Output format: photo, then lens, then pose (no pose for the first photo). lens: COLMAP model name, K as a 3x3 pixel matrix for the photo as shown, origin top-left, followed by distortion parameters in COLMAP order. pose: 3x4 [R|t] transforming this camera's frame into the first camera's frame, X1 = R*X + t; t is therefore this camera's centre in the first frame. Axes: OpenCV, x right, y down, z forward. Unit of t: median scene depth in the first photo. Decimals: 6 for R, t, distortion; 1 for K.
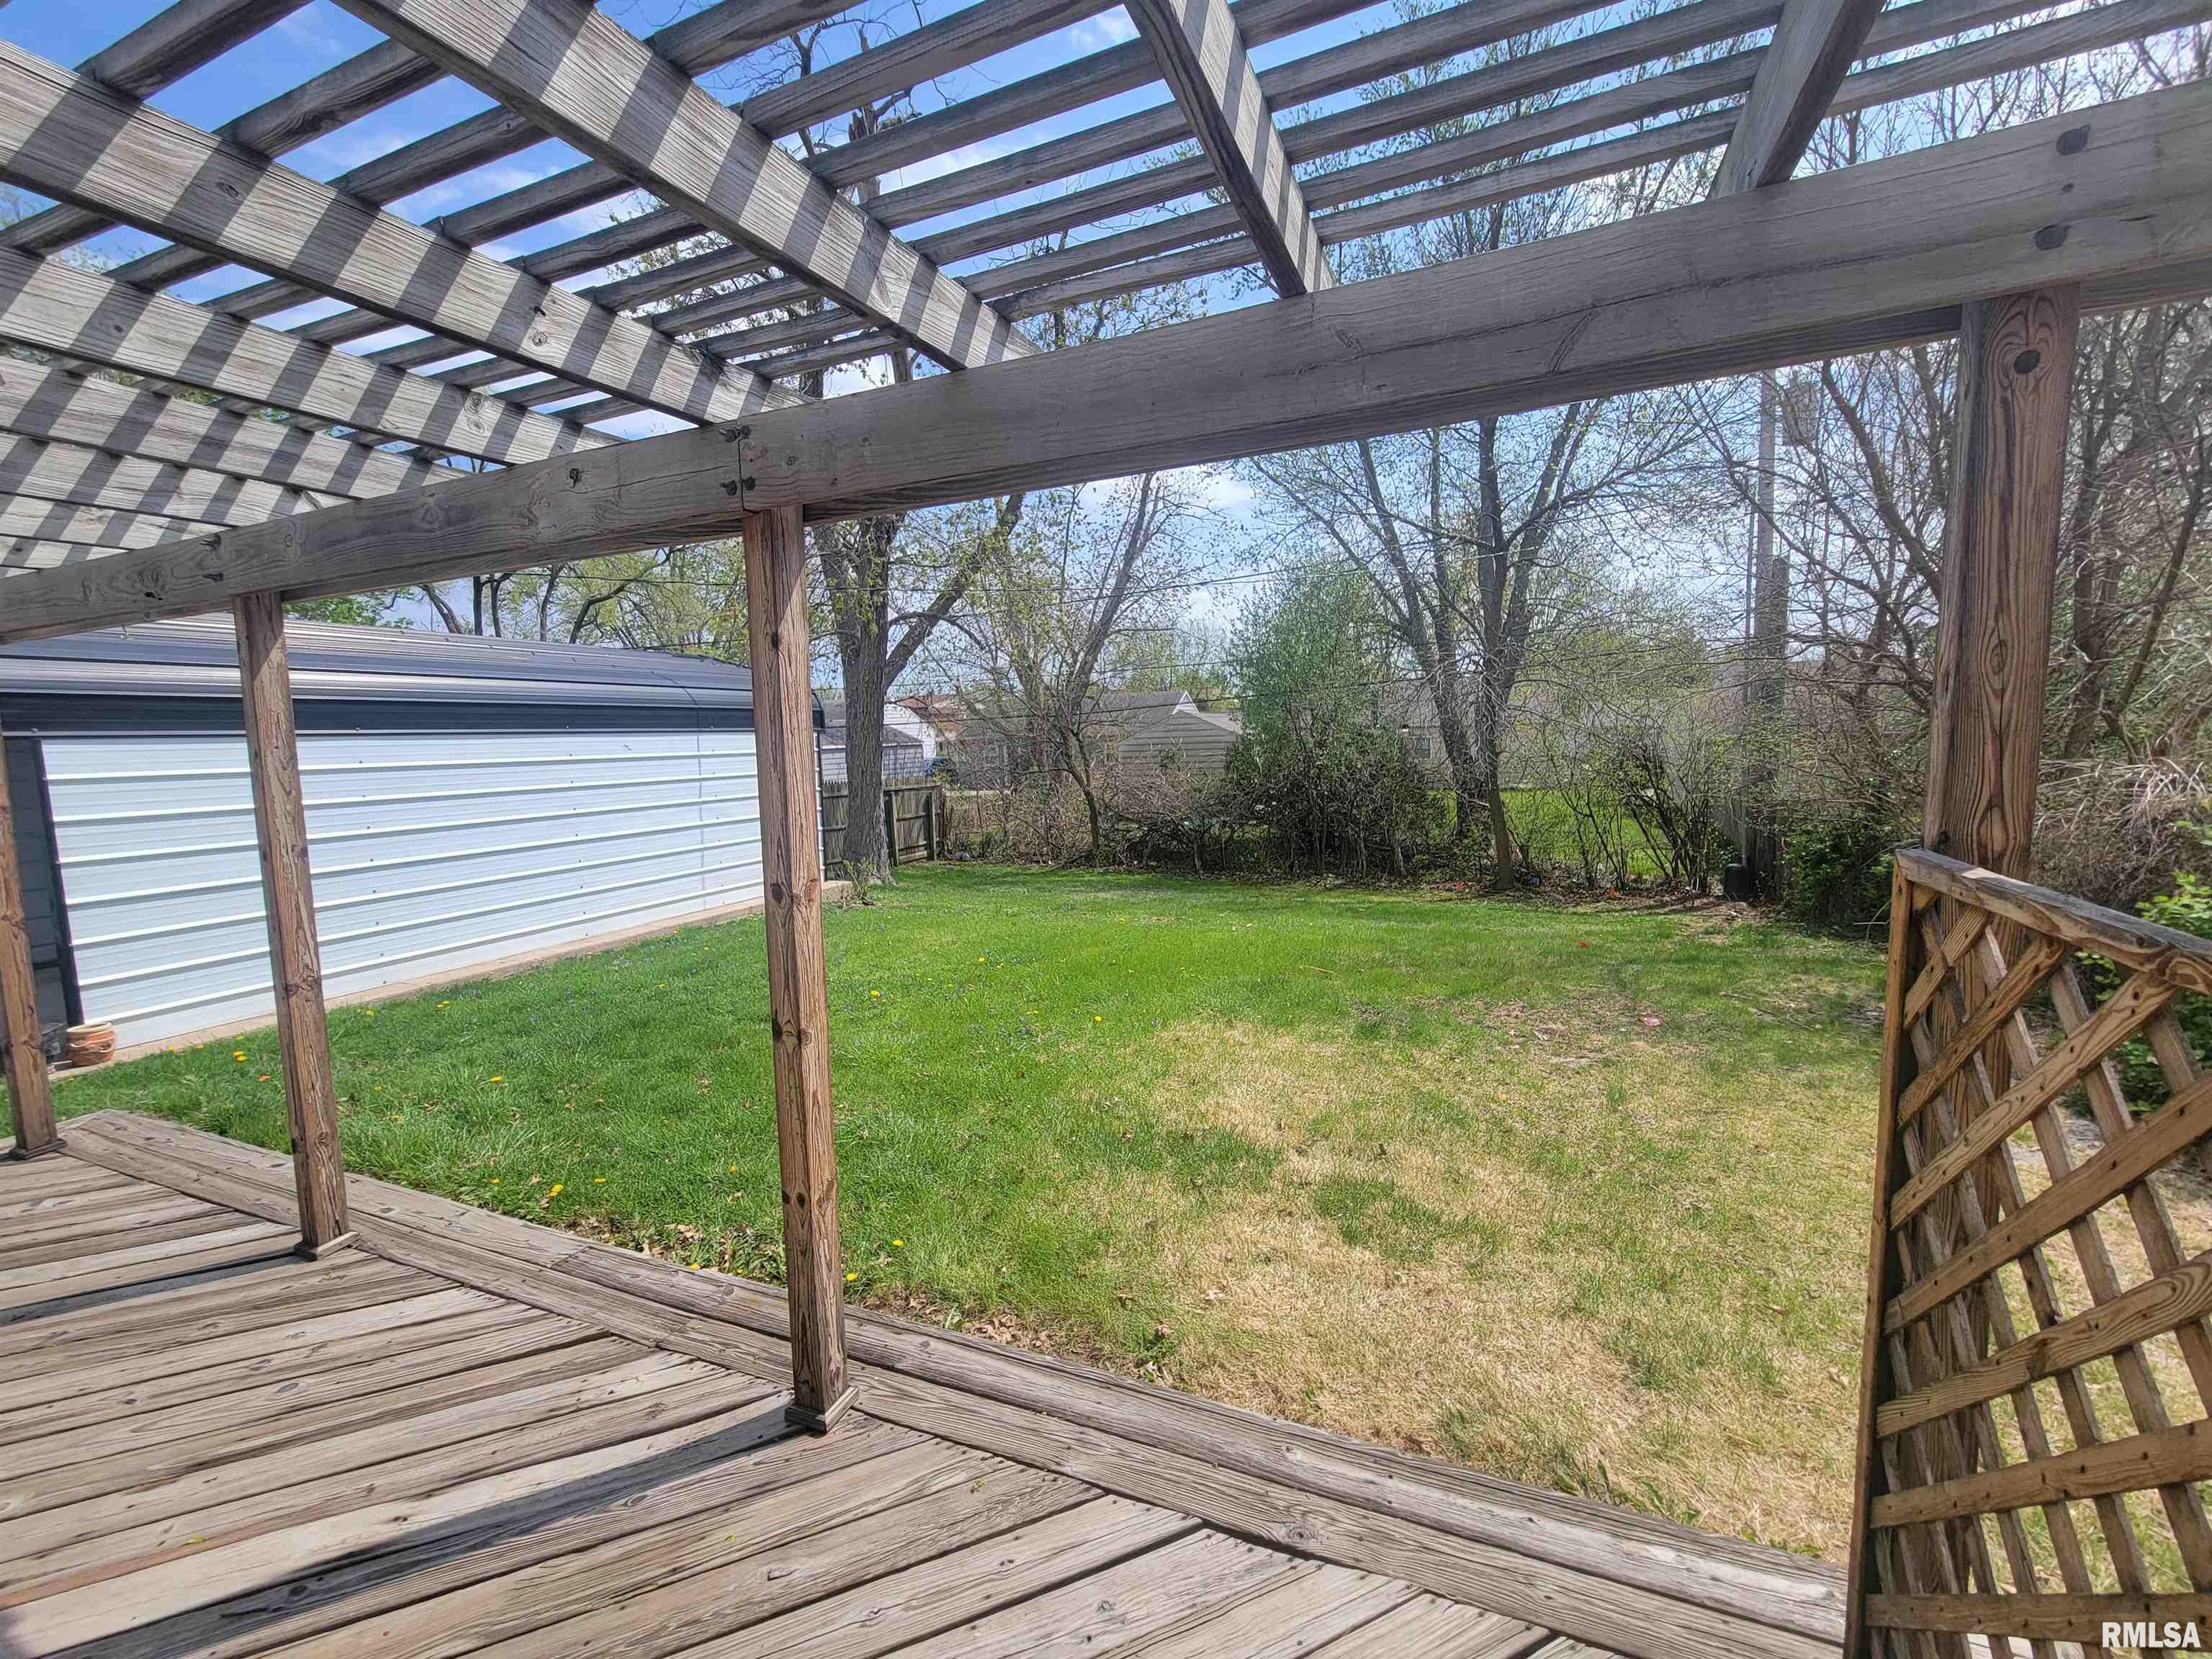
lens RADIAL K [[892.1, 0, 1107.2], [0, 892.1, 821.8], [0, 0, 1]] dist [-0.009500, -0.001011]
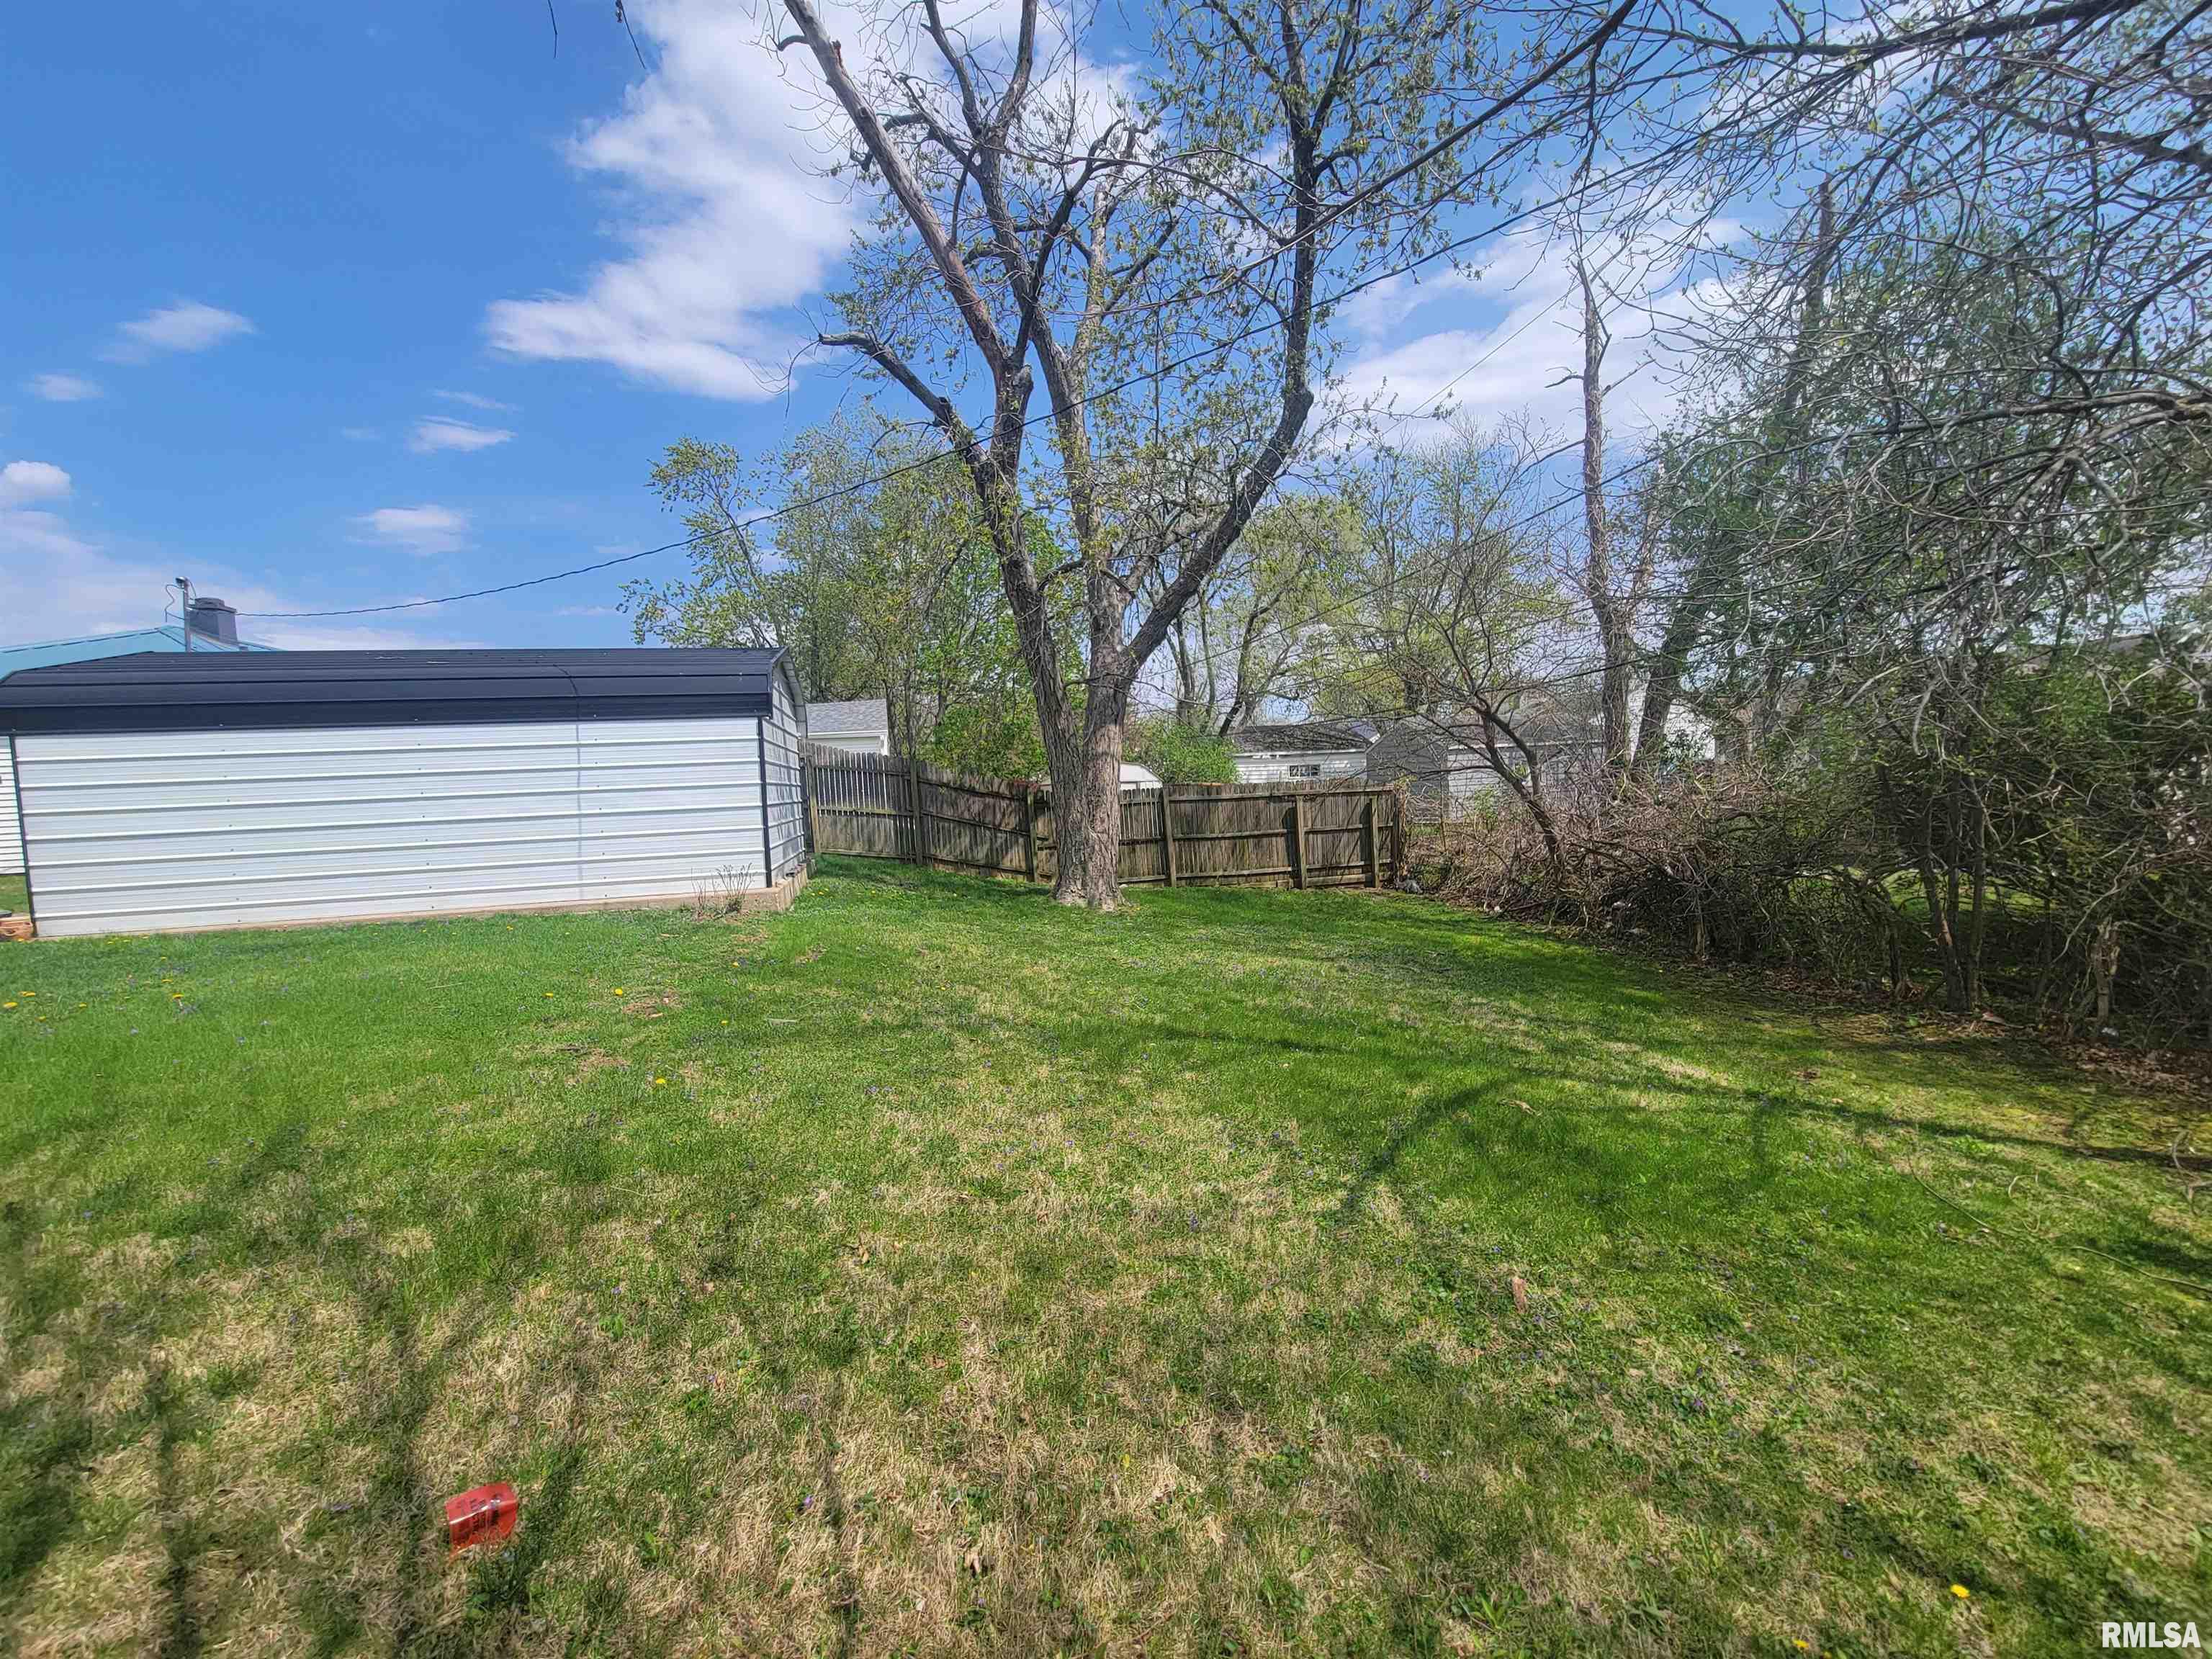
lens RADIAL K [[892.1, 0, 1118.3], [0, 892.1, 835.3], [0, 0, 1]] dist [-0.009500, -0.001011]
pose [[0.604761, 0.056837, -0.794377, 0.293192], [-0.052879, 0.998115, 0.031157, -0.014512], [0.794650, 0.023163, 0.606626, 0.357653]]
